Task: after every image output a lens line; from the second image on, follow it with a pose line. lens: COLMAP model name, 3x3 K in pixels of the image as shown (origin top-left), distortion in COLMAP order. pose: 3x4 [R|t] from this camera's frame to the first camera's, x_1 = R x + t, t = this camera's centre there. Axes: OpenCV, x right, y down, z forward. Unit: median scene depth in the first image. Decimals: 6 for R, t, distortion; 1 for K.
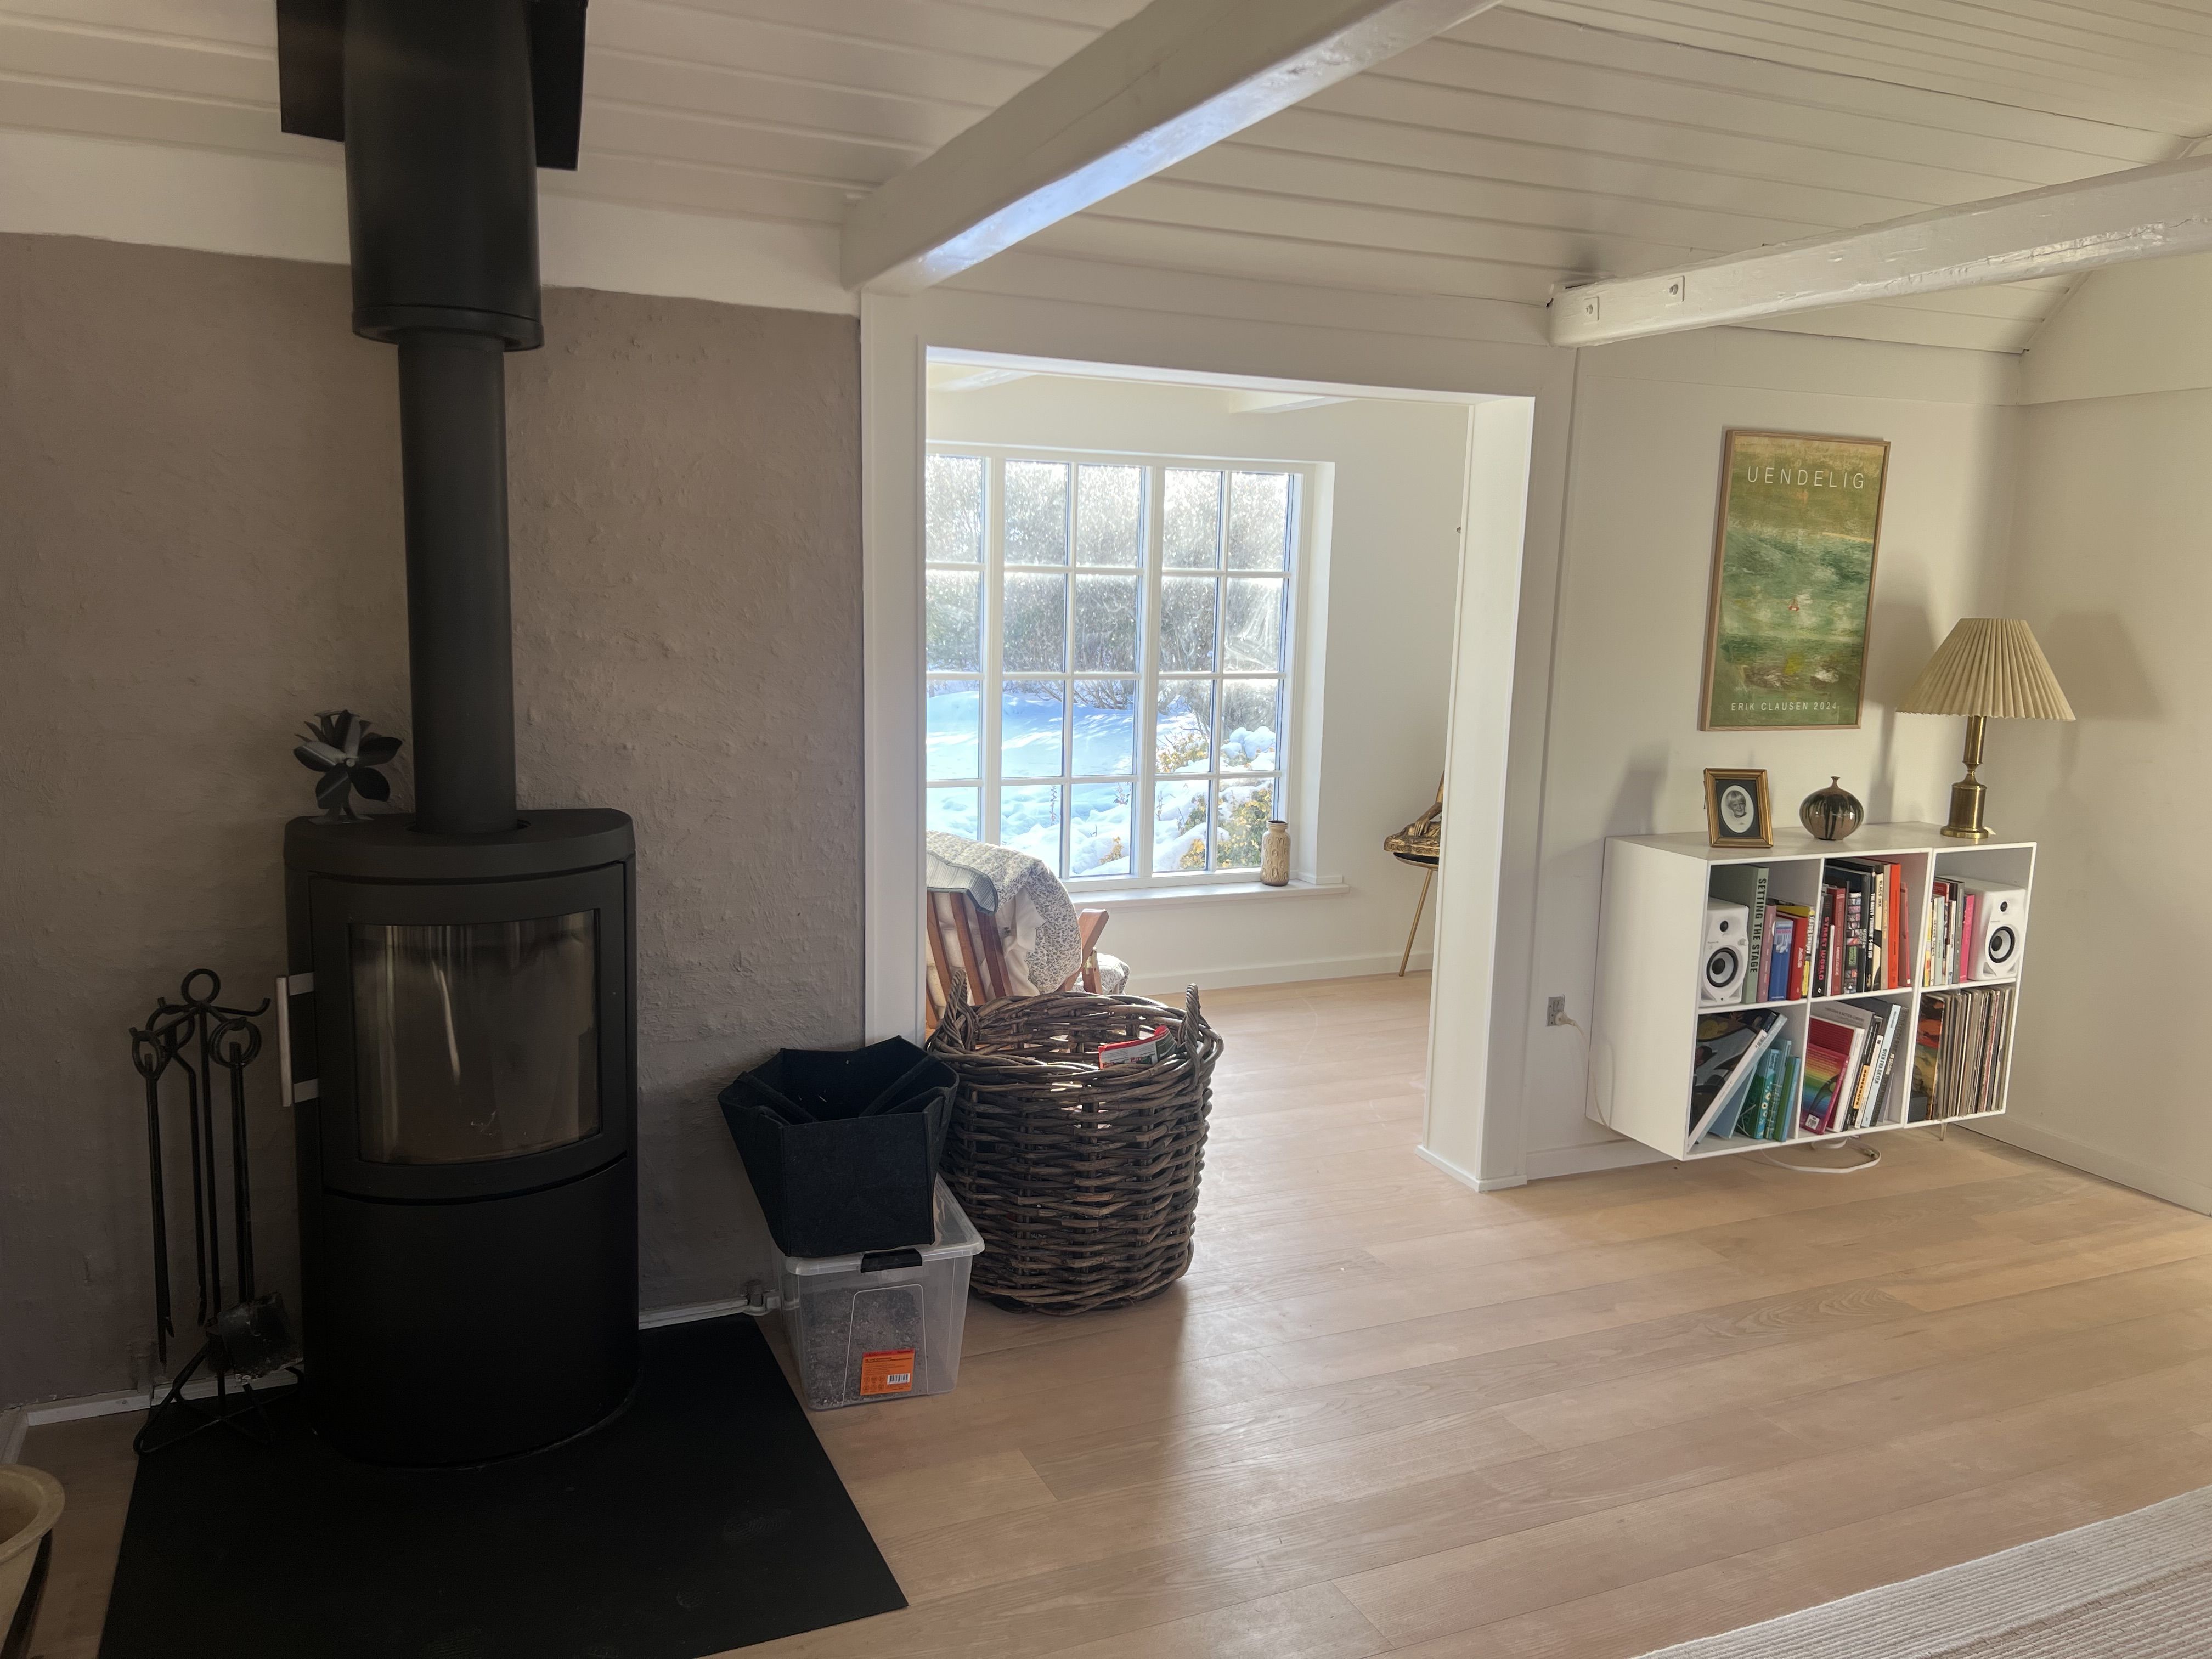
lens RADIAL K [[1658.5, 0, 1093.4], [0, 1658.5, 829.7], [0, 0, 1]] dist [0.029843, -0.048473]
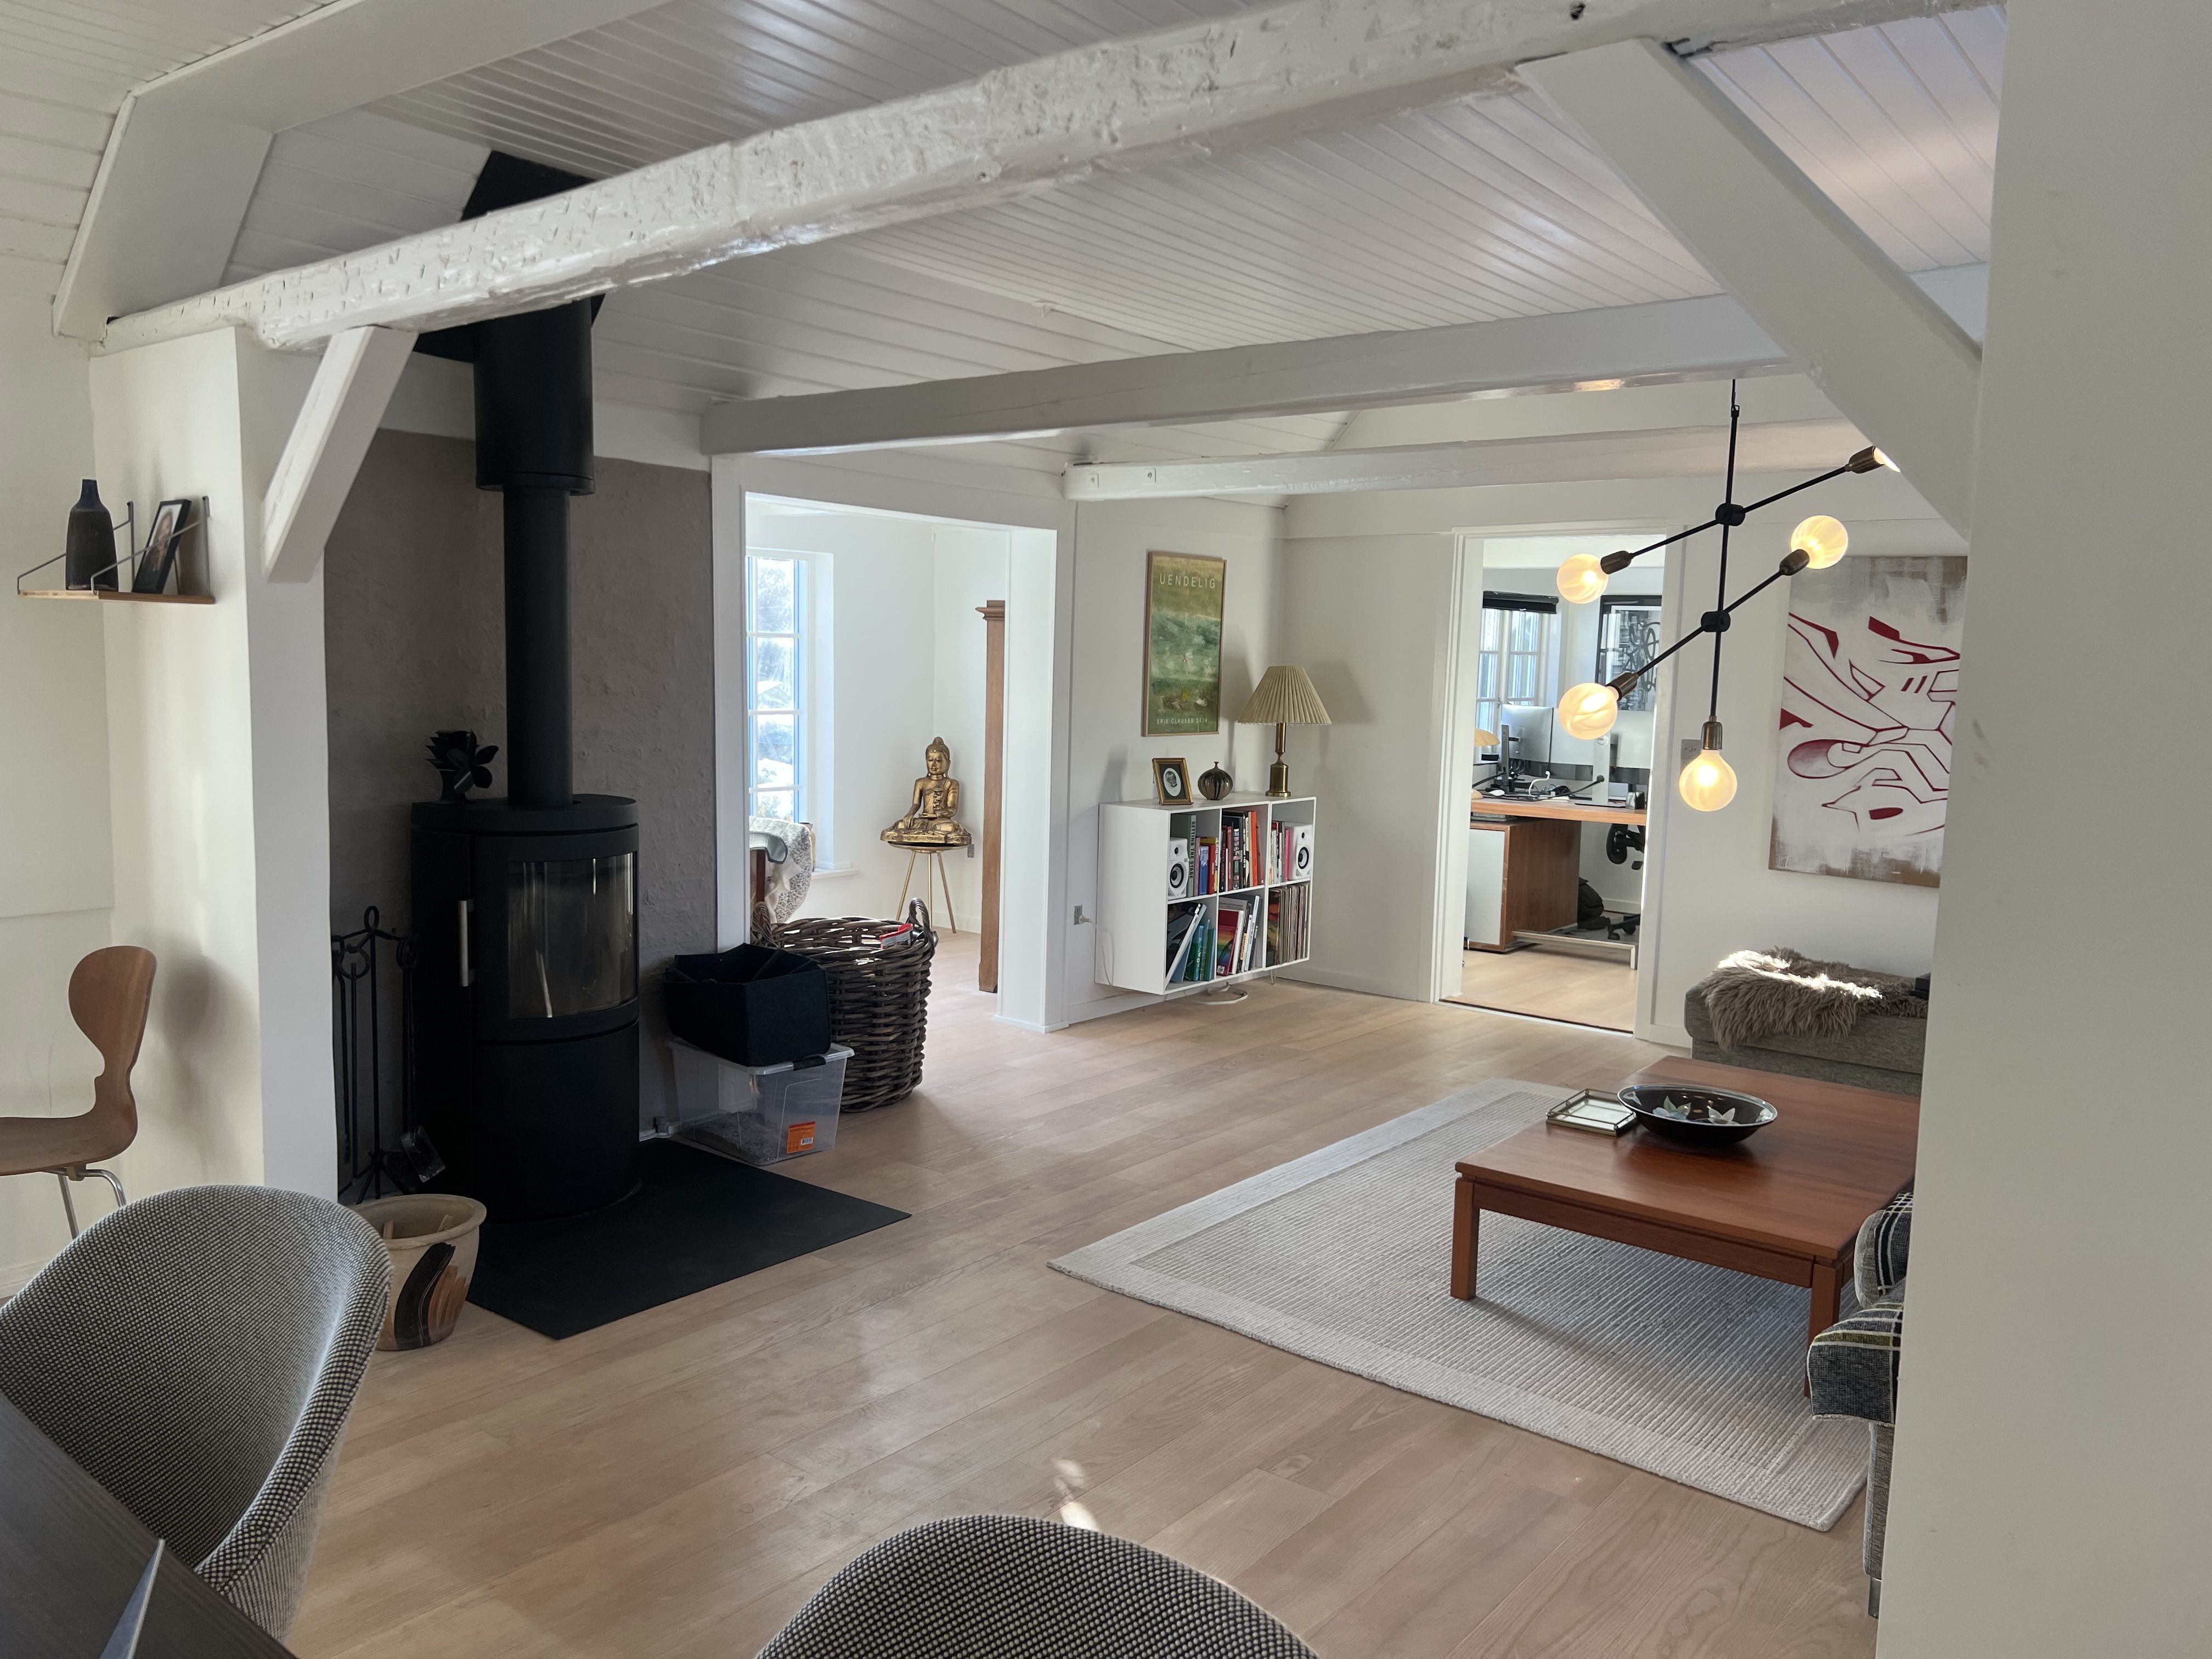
lens RADIAL K [[1658.5, 0, 1107.4], [0, 1658.5, 836.7], [0, 0, 1]] dist [0.029843, -0.048473]
pose [[0.878686, -0.053422, 0.474403, -0.449647], [0.067306, 0.997656, -0.012319, 0.057419], [-0.472633, 0.042755, 0.880222, -0.410635]]
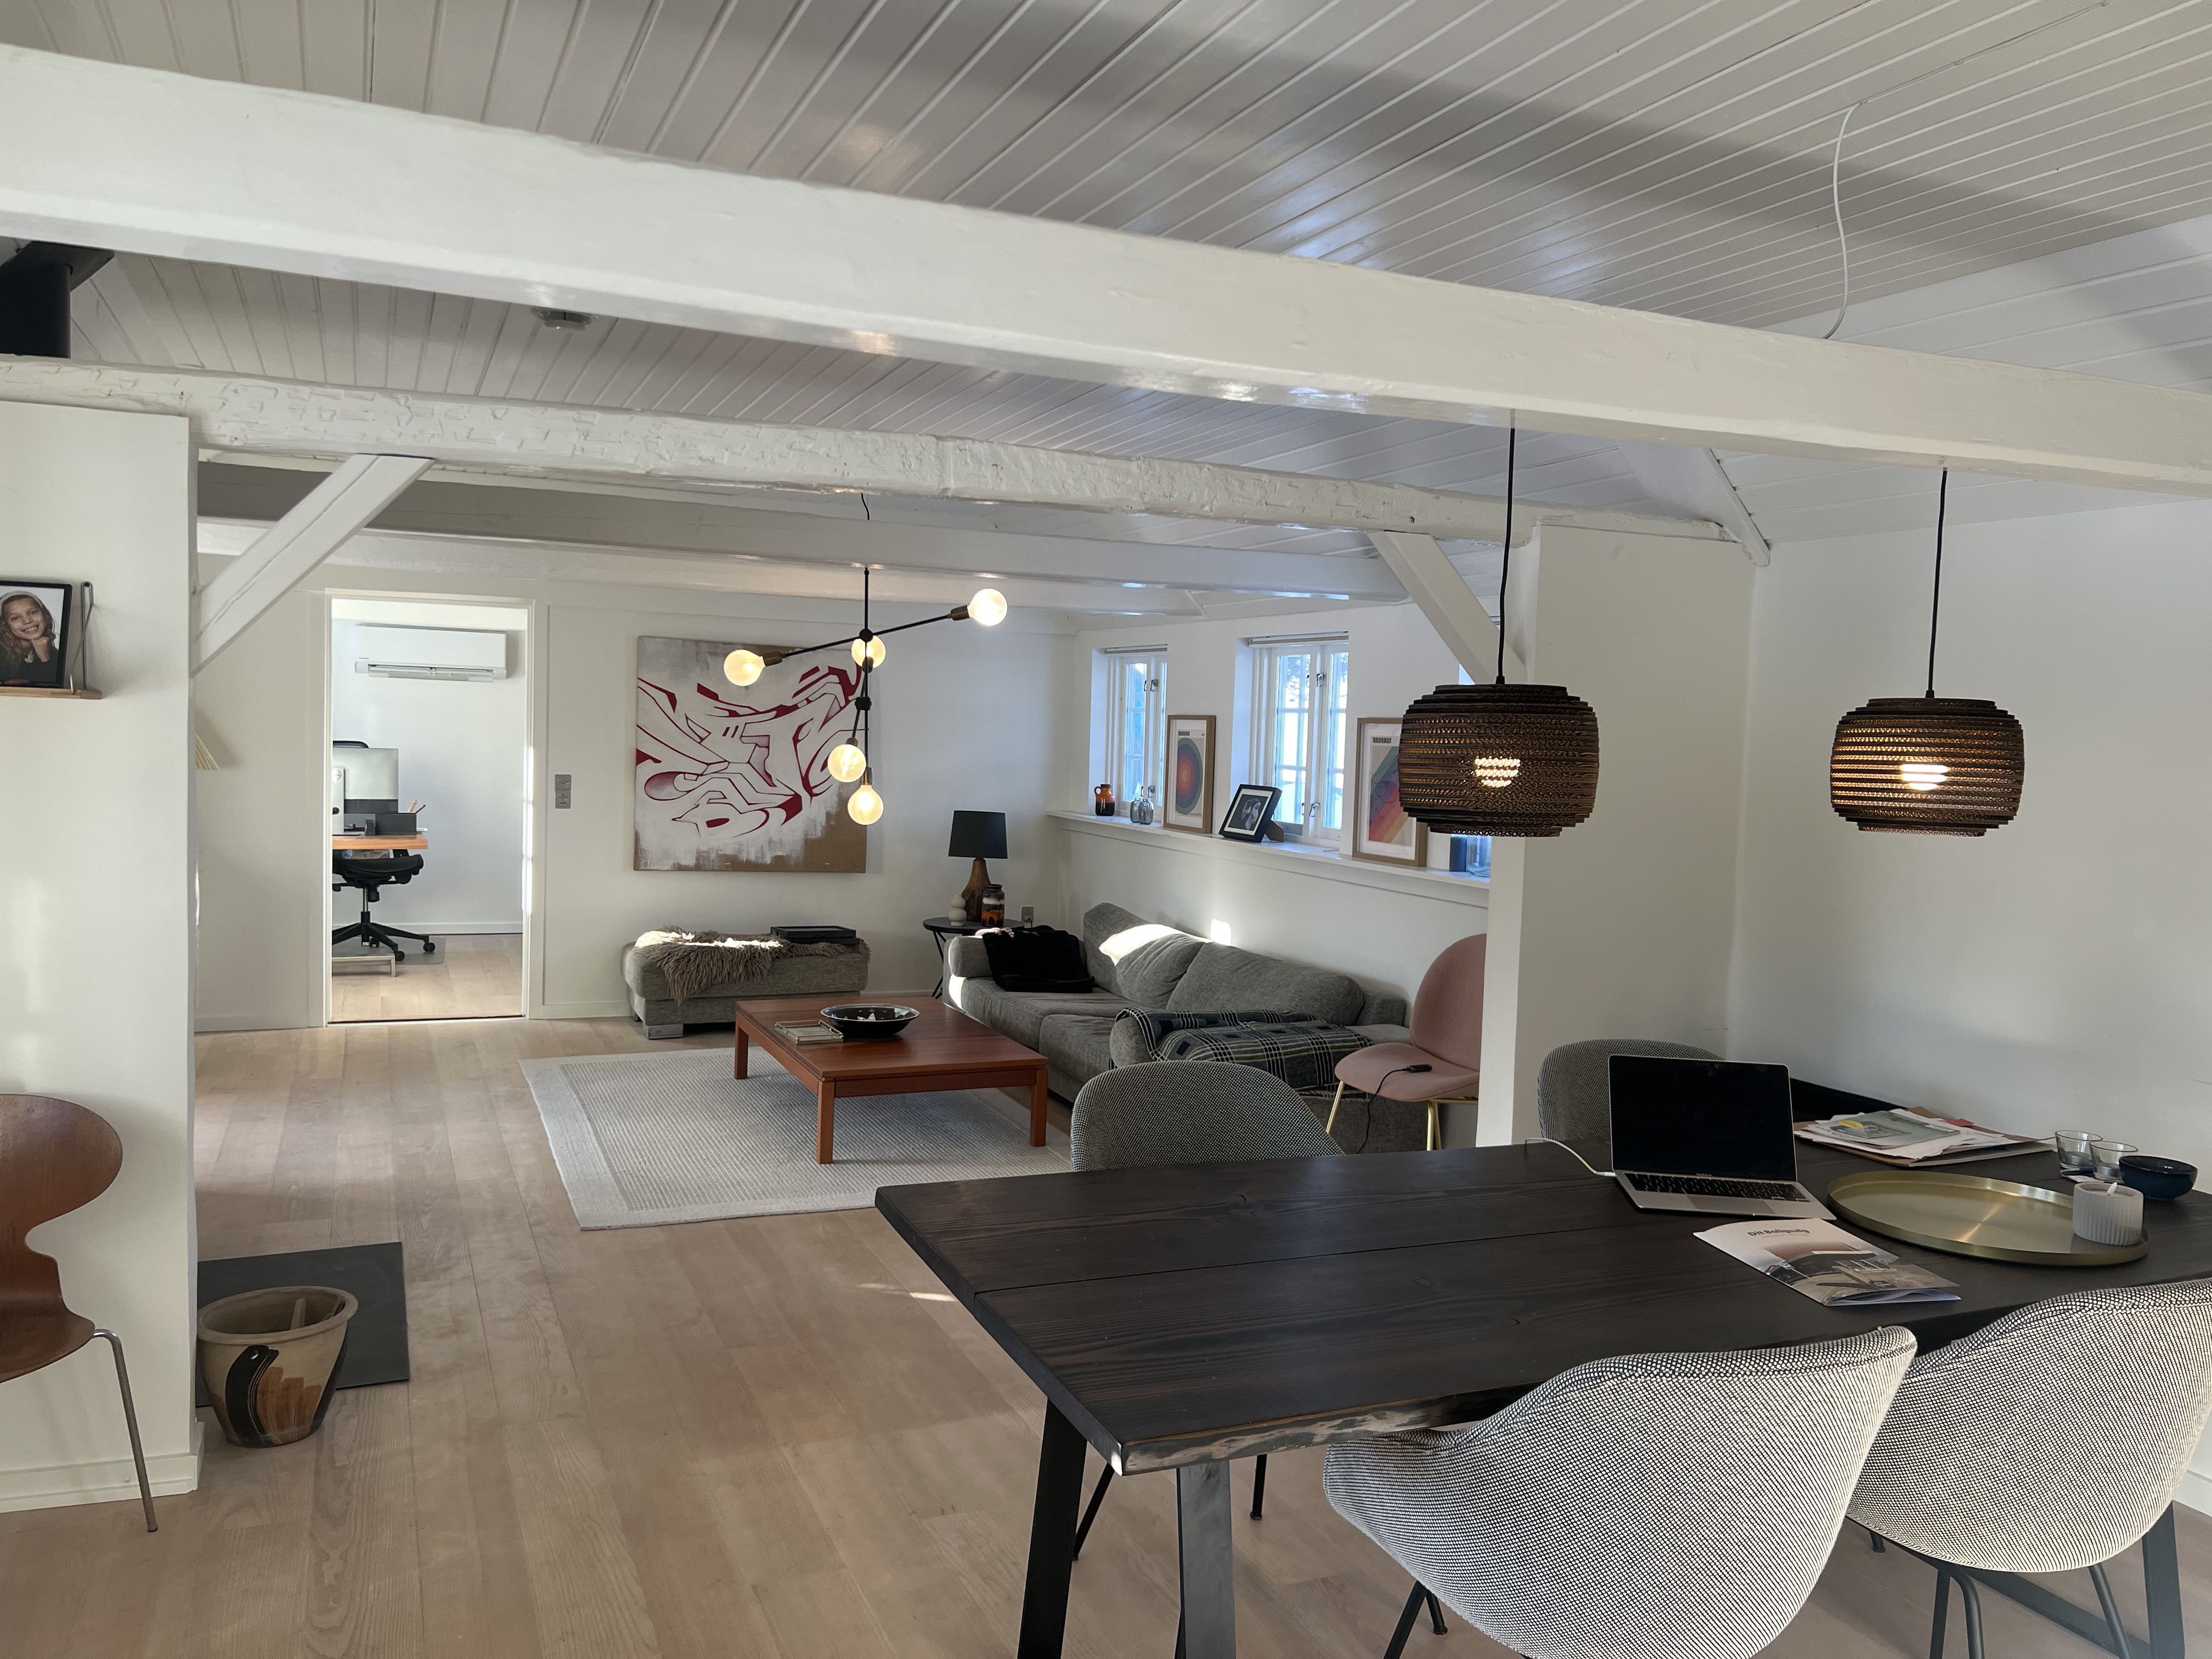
lens RADIAL K [[1658.5, 0, 1101.9], [0, 1658.5, 826.0], [0, 0, 1]] dist [0.029843, -0.048473]
pose [[-0.010693, -0.086271, 0.996214, -1.209236], [0.118988, 0.989083, 0.086930, -0.052800], [-0.992838, 0.119468, -0.000311, 0.079004]]
